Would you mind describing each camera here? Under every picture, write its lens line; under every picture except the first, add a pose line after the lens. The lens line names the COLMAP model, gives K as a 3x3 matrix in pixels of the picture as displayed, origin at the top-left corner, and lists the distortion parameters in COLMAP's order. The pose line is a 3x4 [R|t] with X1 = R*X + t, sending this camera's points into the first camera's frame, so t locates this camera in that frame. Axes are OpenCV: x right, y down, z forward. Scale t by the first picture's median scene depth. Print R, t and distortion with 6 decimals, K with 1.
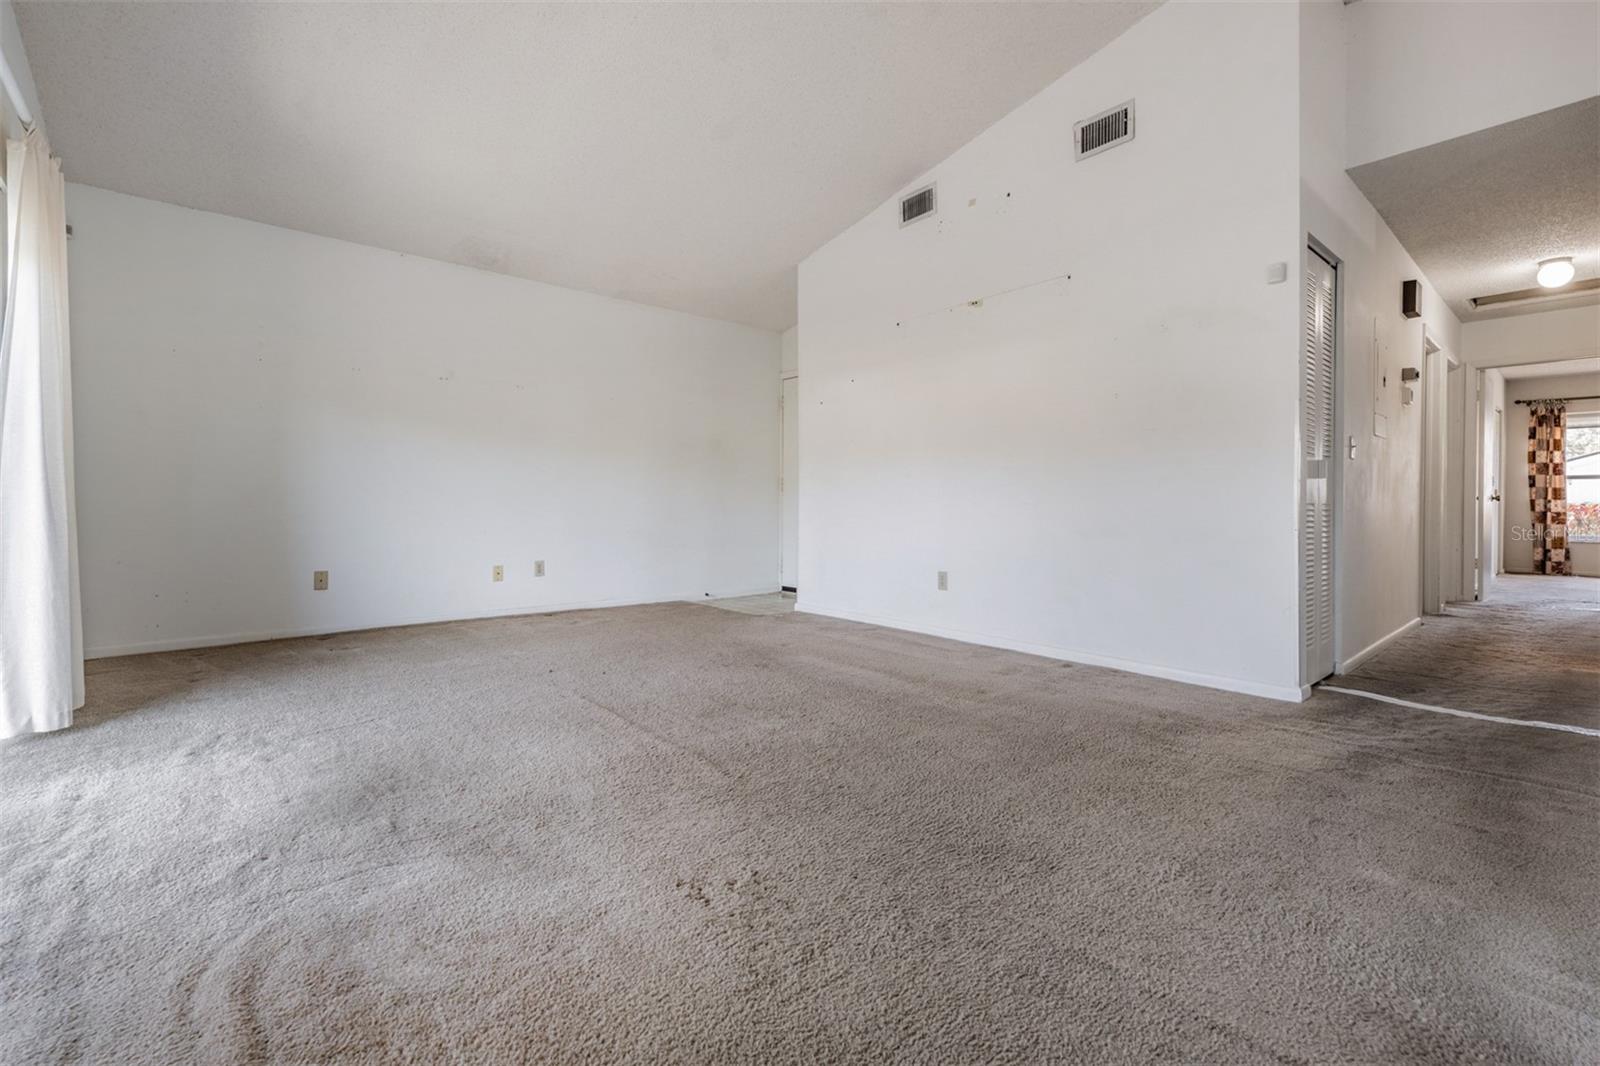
lens RADIAL K [[694.3, 0, 797.6], [0, 694.3, 505.0], [0, 0, 1]] dist [0.003243, -0.000258]
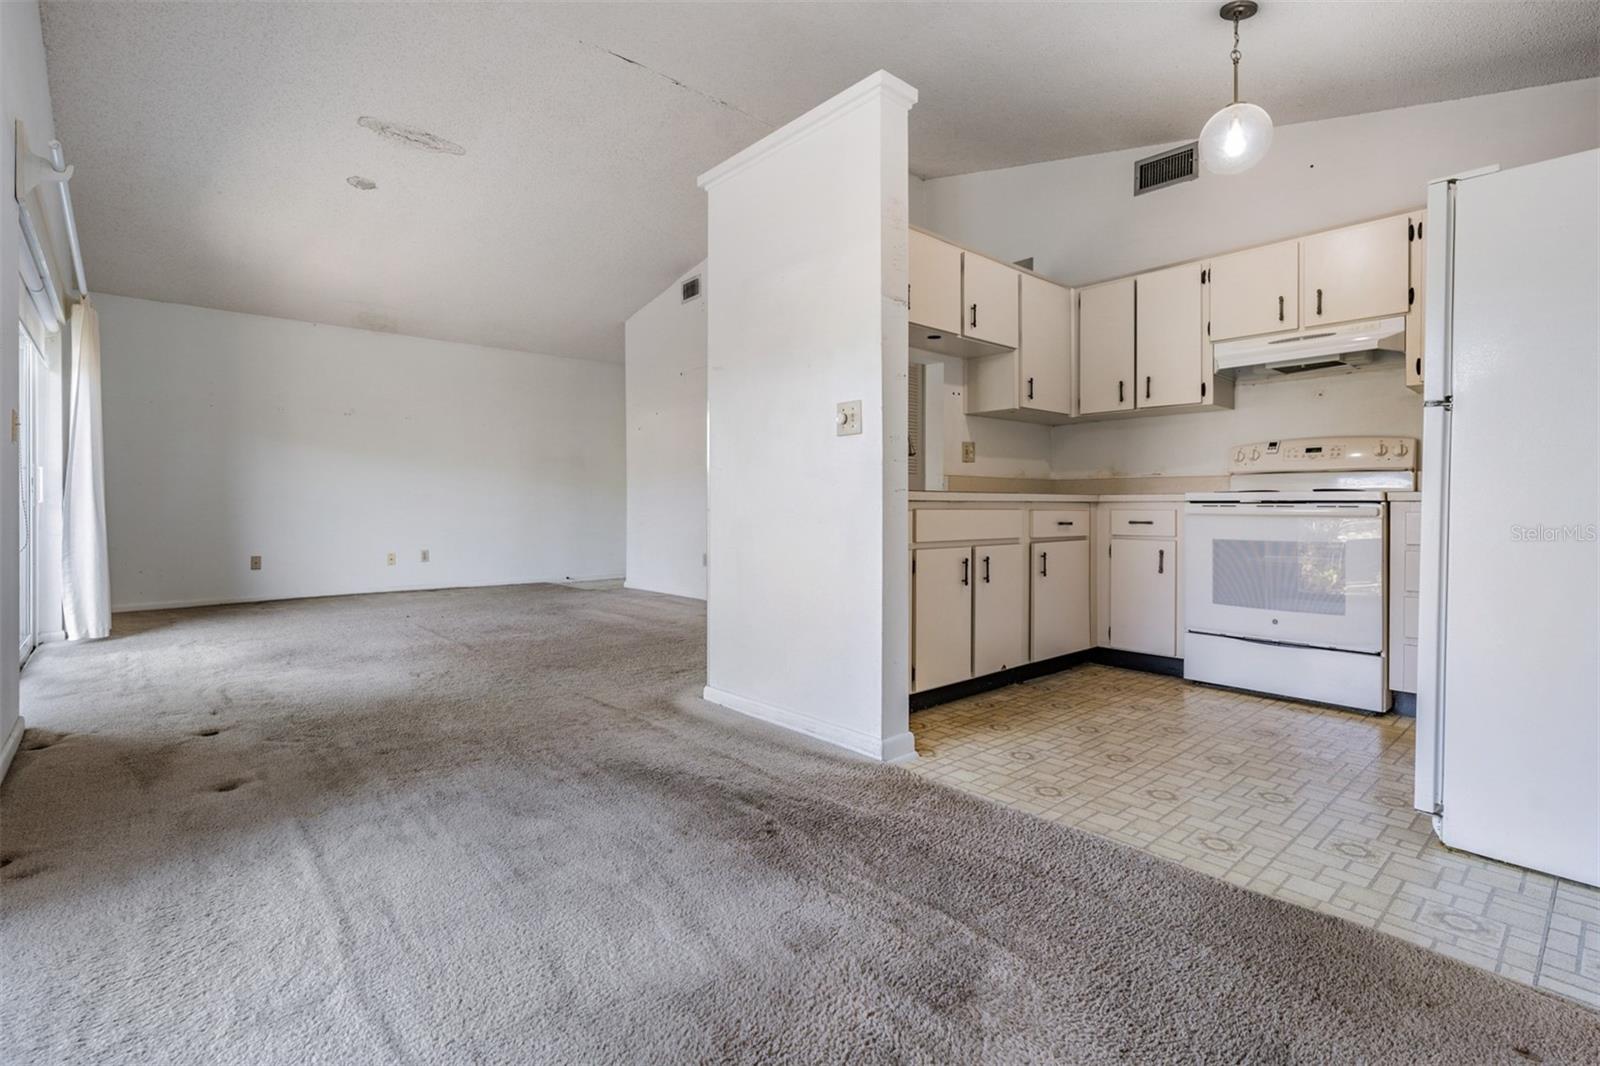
lens RADIAL K [[750.9, 0, 795.7], [0, 750.9, 505.7], [0, 0, 1]] dist [-0.002019, 0.000230]
pose [[0.999820, -0.005129, 0.018242, 0.349682], [0.005128, 0.999987, 0.000088, 0.000438], [-0.018242, 0.000006, 0.999834, -0.494643]]
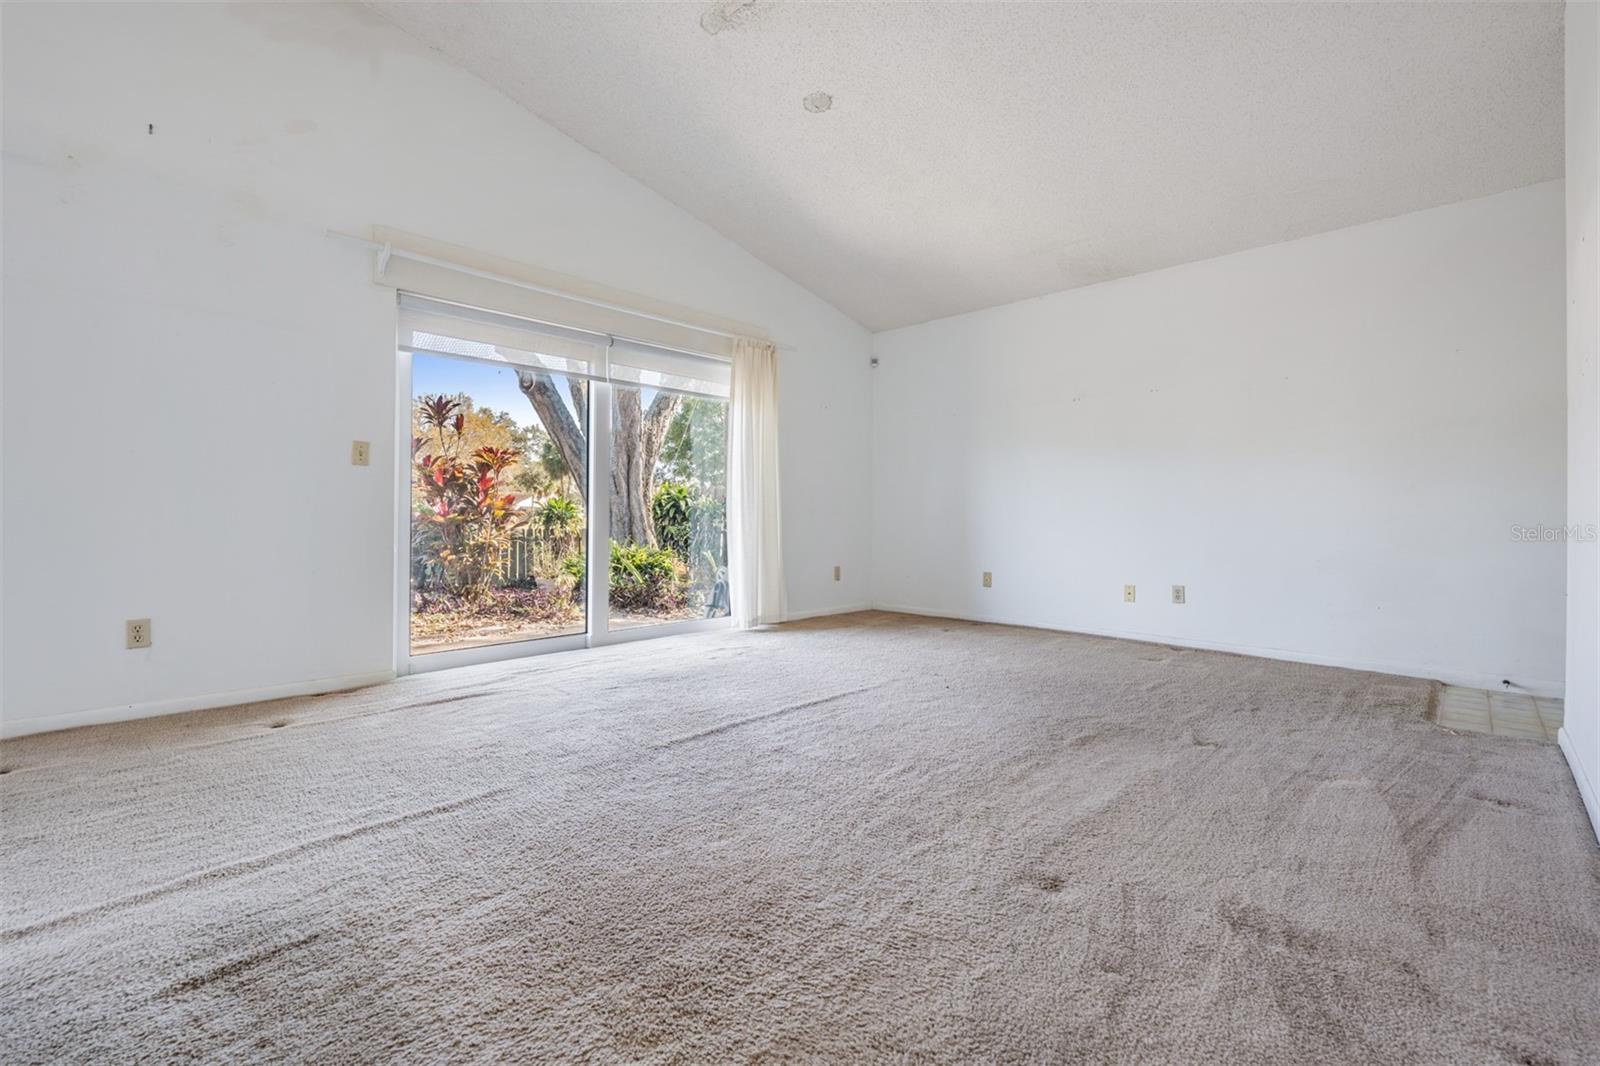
lens RADIAL K [[694.3, 0, 797.6], [0, 694.3, 505.0], [0, 0, 1]] dist [0.003243, -0.000258]
pose [[0.098293, -0.019787, -0.994961, 0.519060], [-0.009628, 0.999737, -0.020833, 0.002987], [0.995111, 0.011627, 0.098077, 0.513775]]
